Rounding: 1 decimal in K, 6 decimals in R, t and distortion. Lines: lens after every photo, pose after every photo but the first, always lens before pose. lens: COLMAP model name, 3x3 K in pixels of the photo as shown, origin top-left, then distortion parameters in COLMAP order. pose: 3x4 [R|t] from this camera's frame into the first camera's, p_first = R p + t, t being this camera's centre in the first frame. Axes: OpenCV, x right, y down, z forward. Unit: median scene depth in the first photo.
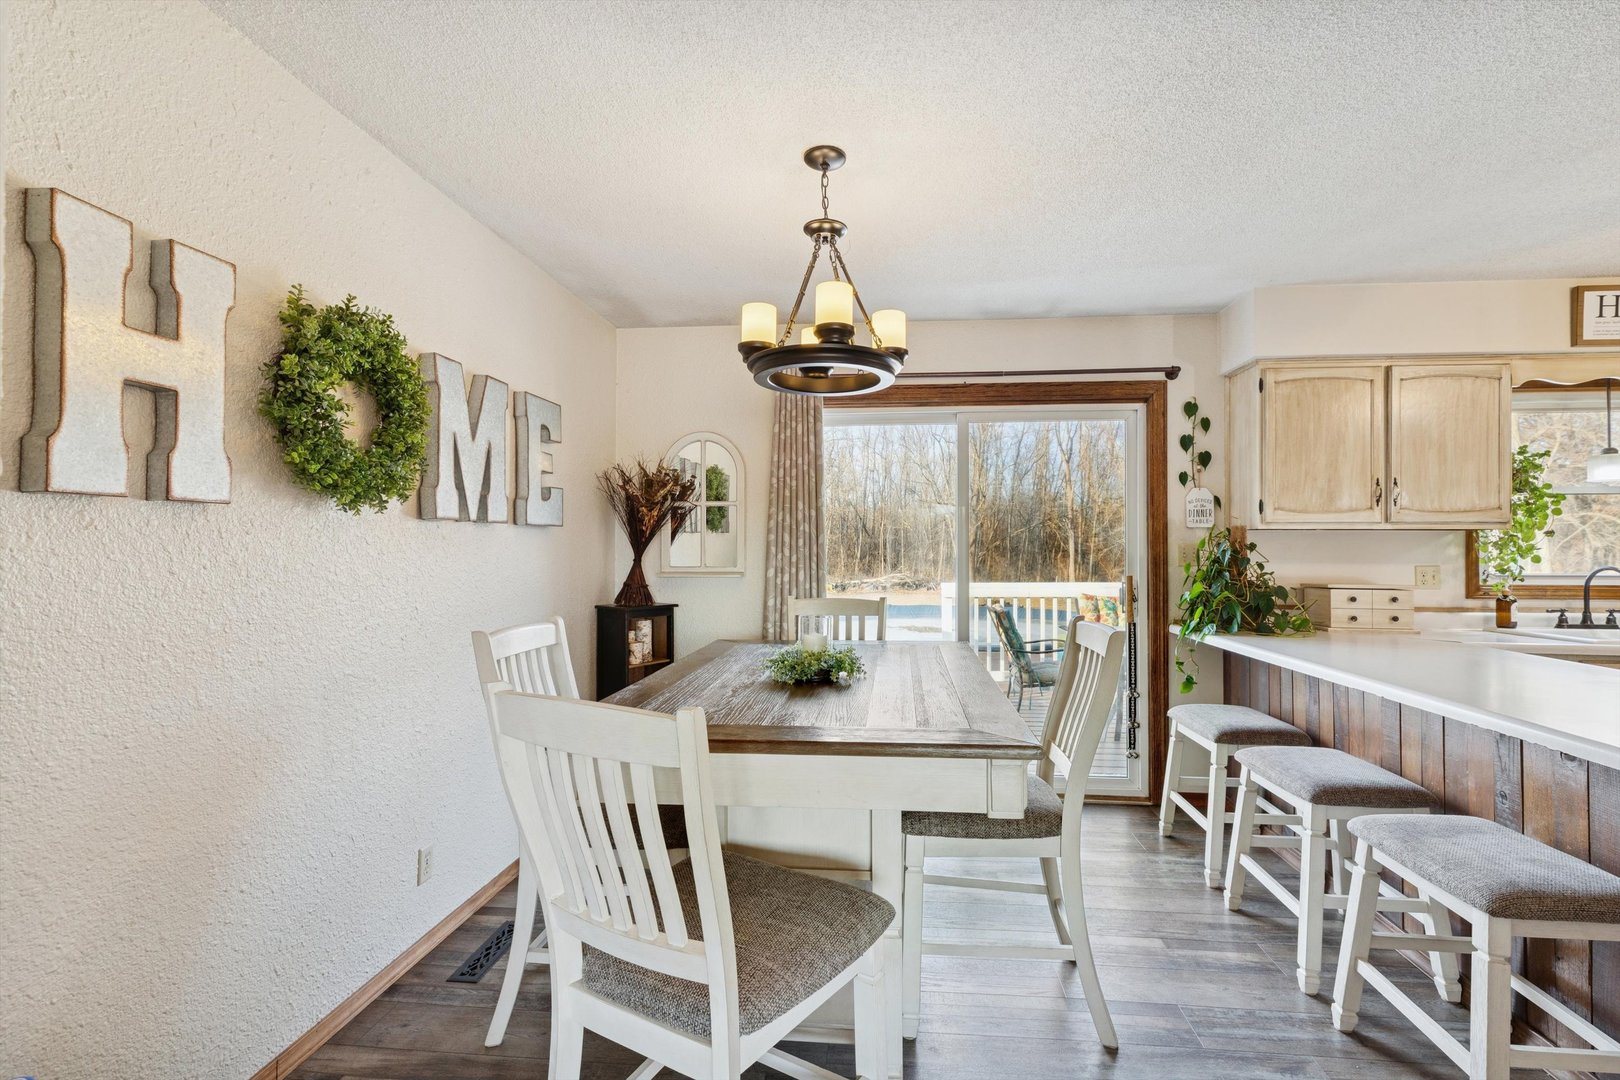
lens RADIAL K [[728.2, 0, 834.8], [0, 728.2, 540.3], [0, 0, 1]] dist [0.000702, 0.000108]
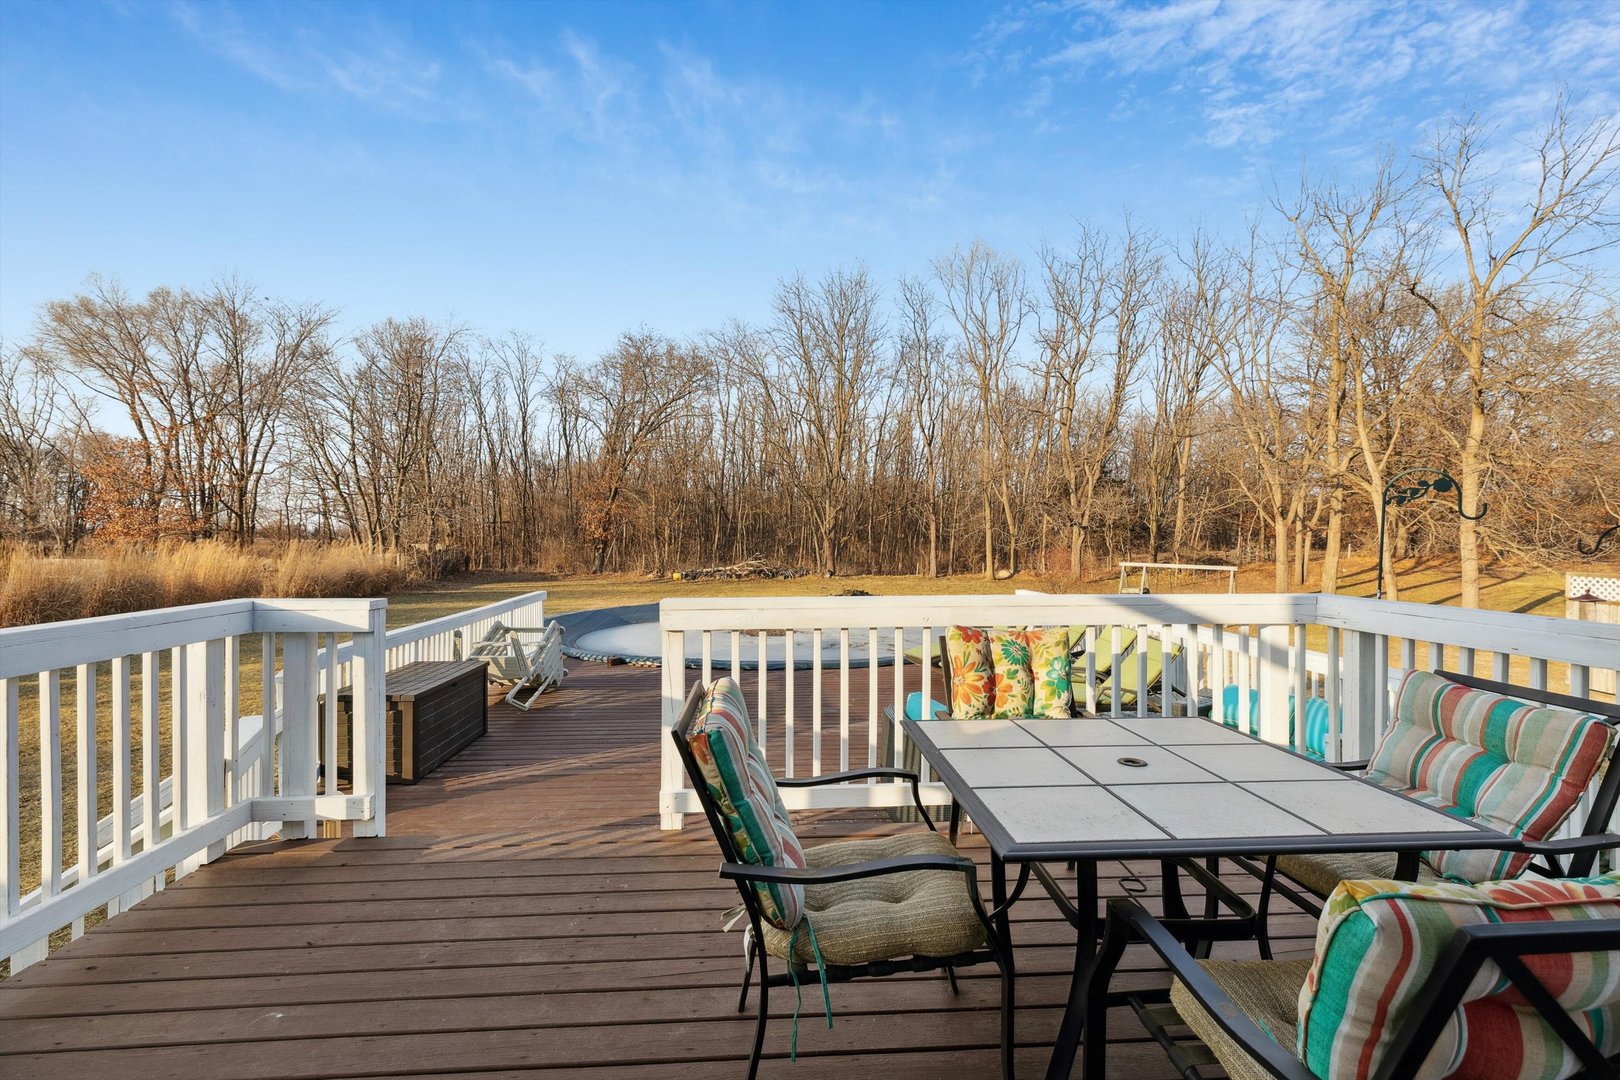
lens RADIAL K [[722.4, 0, 813.3], [0, 722.4, 532.4], [0, 0, 1]] dist [0.001800, 0.000601]
pose [[0.988760, 0.001031, 0.149510, 0.369957], [-0.002150, 0.999971, 0.007321, 0.027819], [-0.149498, -0.007560, 0.988733, 1.134512]]
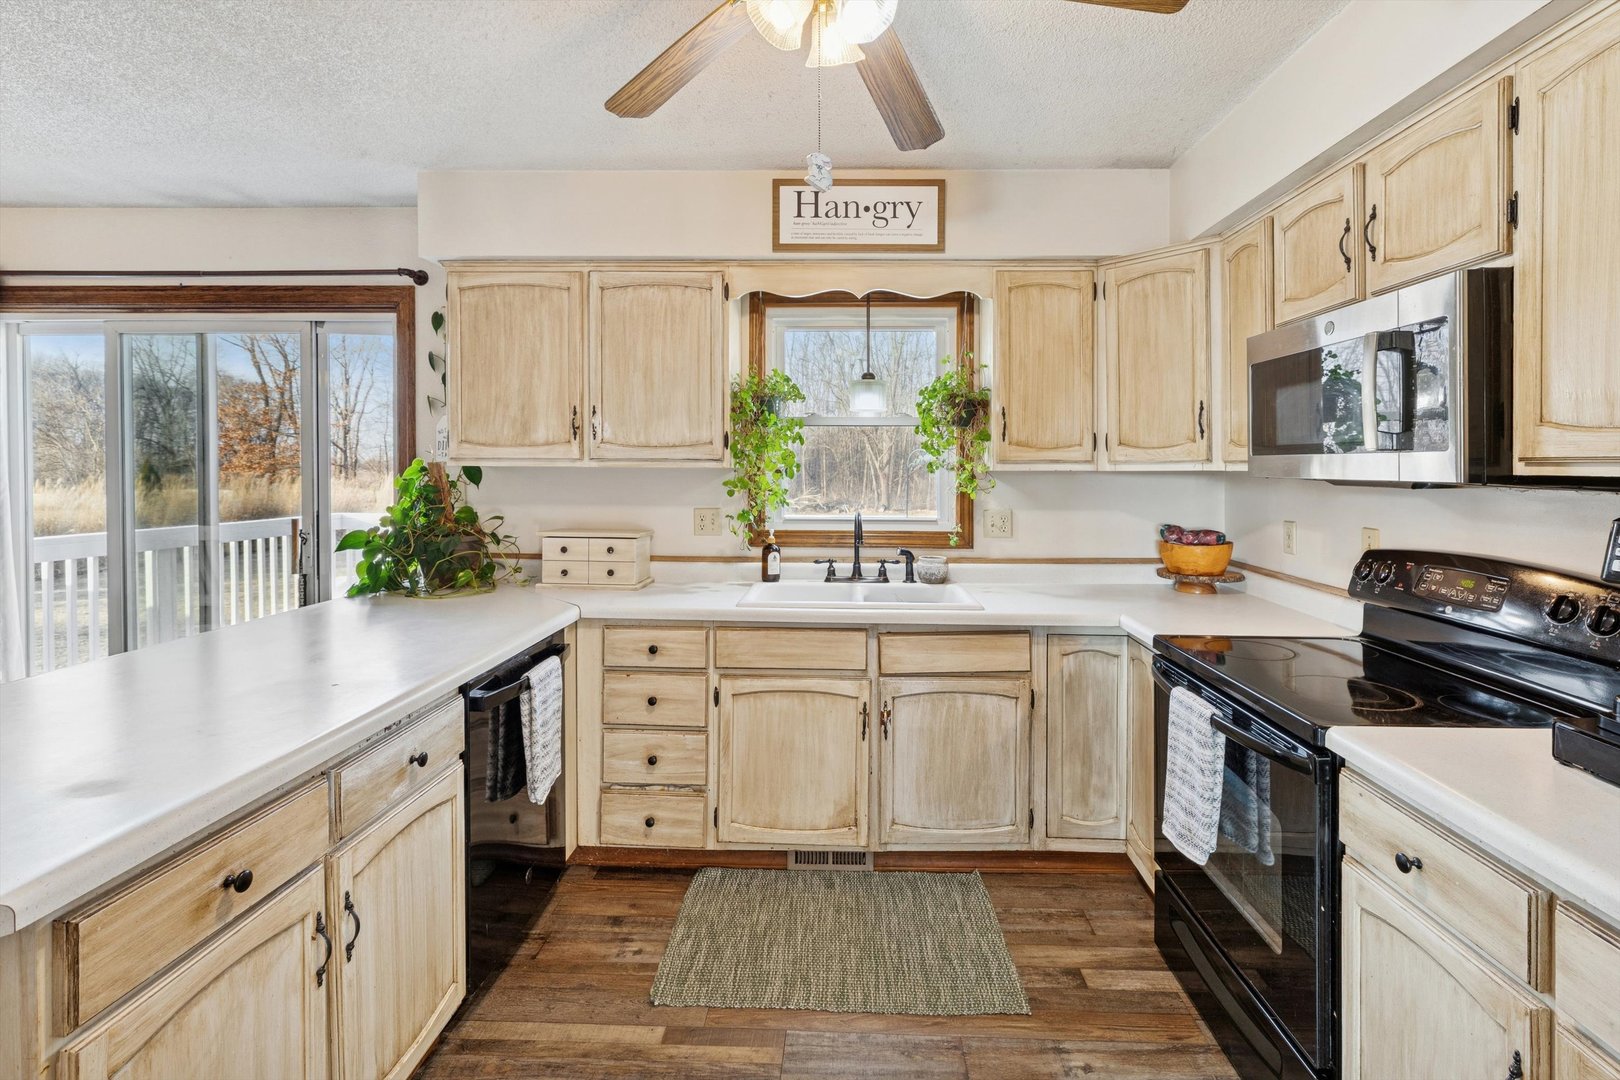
lens RADIAL K [[747.8, 0, 839.8], [0, 747.8, 477.0], [0, 0, 1]] dist [0.001139, 0.000154]
pose [[0.997981, 0.002050, 0.063483, 0.973620], [-0.003528, 0.999725, 0.023179, -0.024304], [-0.063418, -0.023356, 0.997714, 0.118750]]
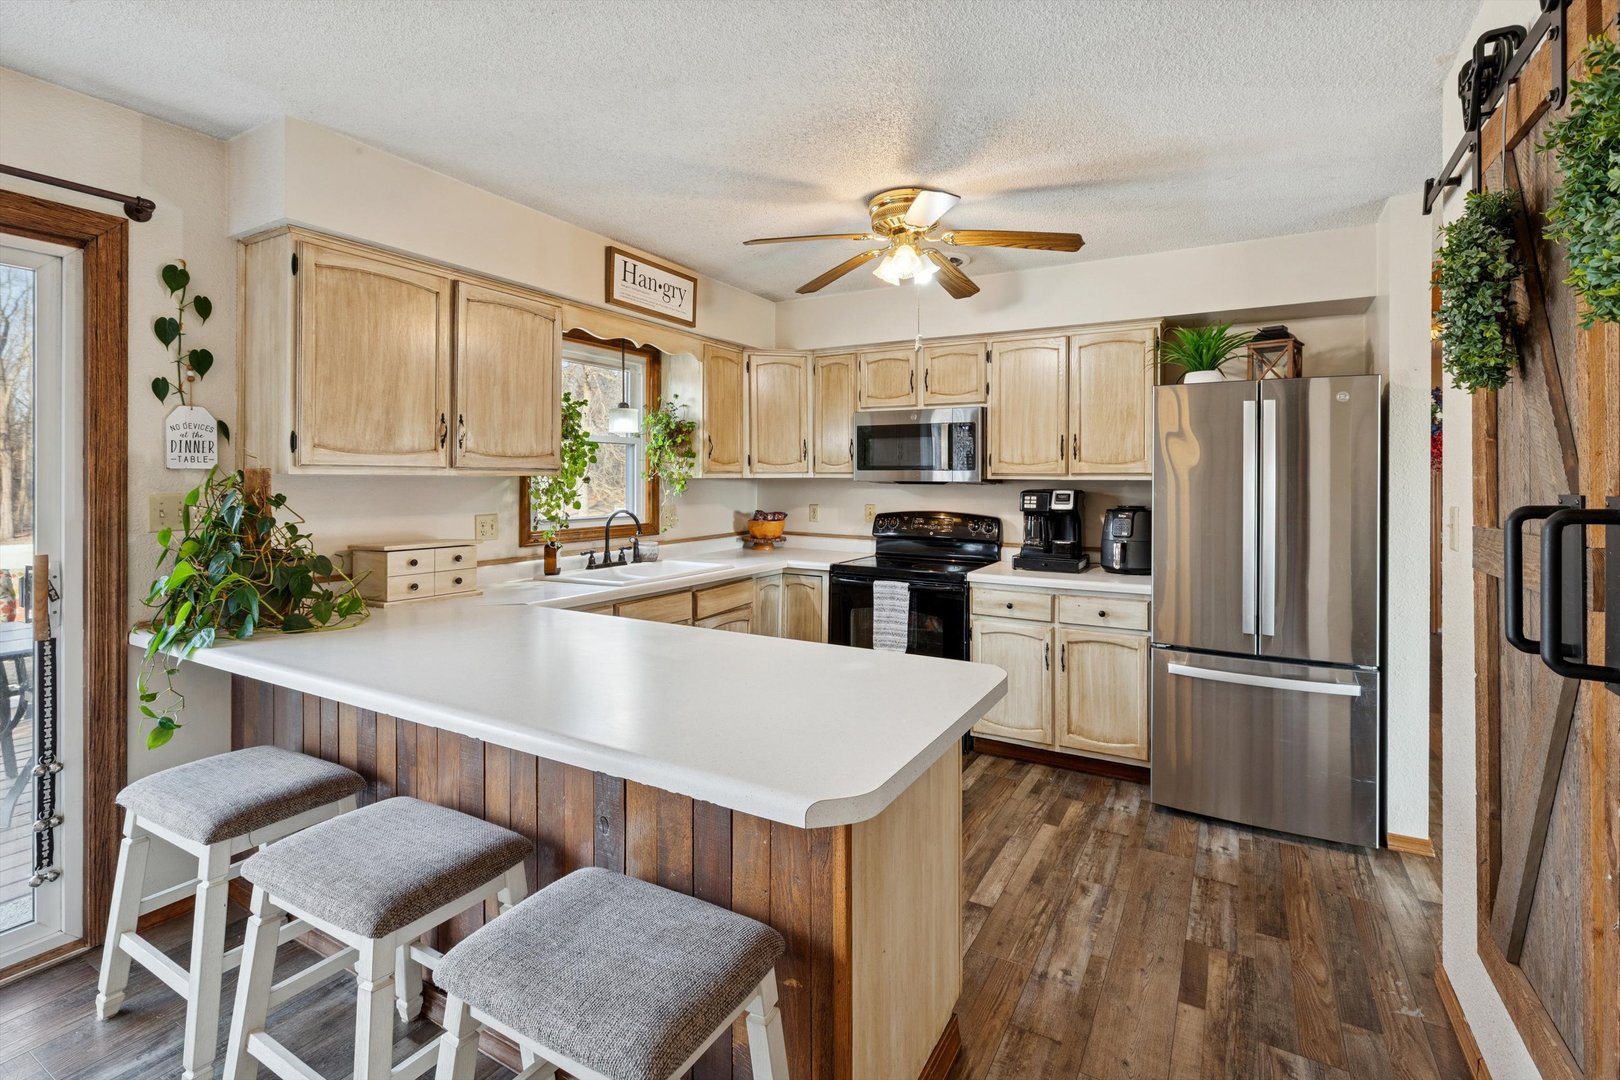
lens RADIAL K [[742.6, 0, 806.4], [0, 742.6, 477.2], [0, 0, 1]] dist [0.003140, 0.000148]
pose [[0.425686, 0.001087, 0.904870, 0.156932], [-0.011312, 0.999928, 0.004121, -0.021011], [-0.904800, -0.011990, 0.425667, 0.264230]]
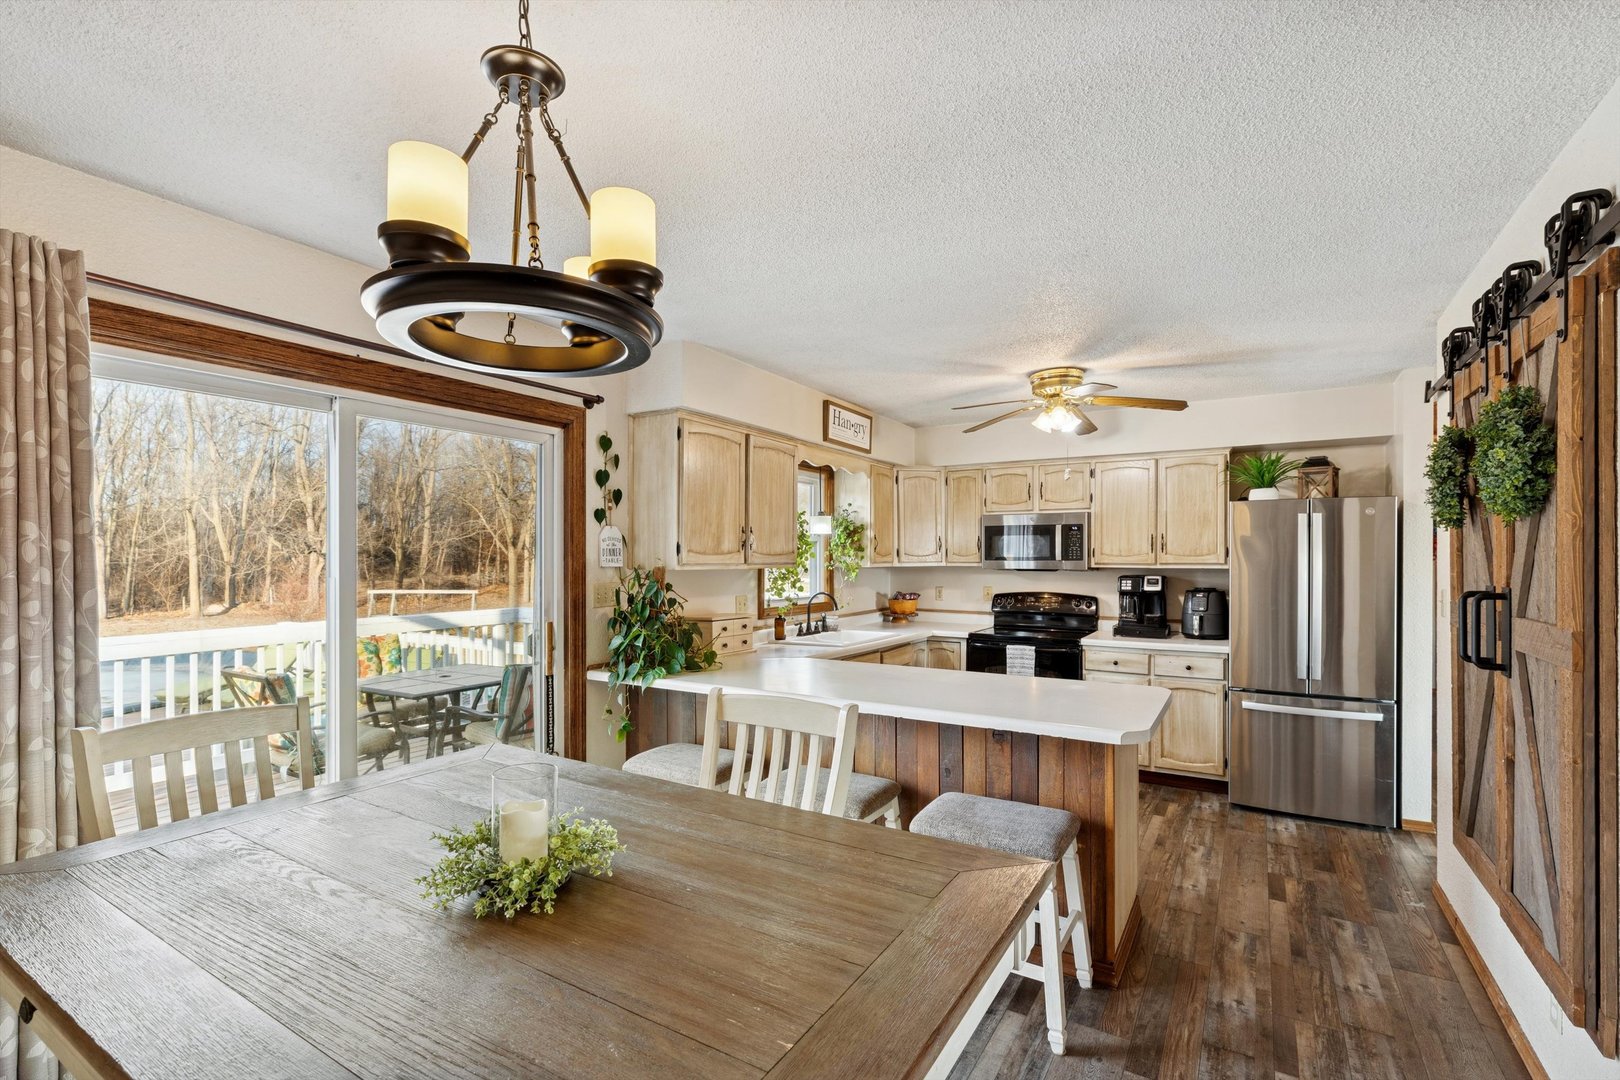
lens RADIAL K [[727.9, 0, 812.0], [0, 727.9, 559.7], [0, 0, 1]] dist [0.000980, 0.000500]
pose [[0.442871, -0.003264, 0.896580, -0.271822], [-0.007545, 0.999944, 0.007367, -0.039588], [-0.896554, -0.010027, 0.442821, 0.359436]]
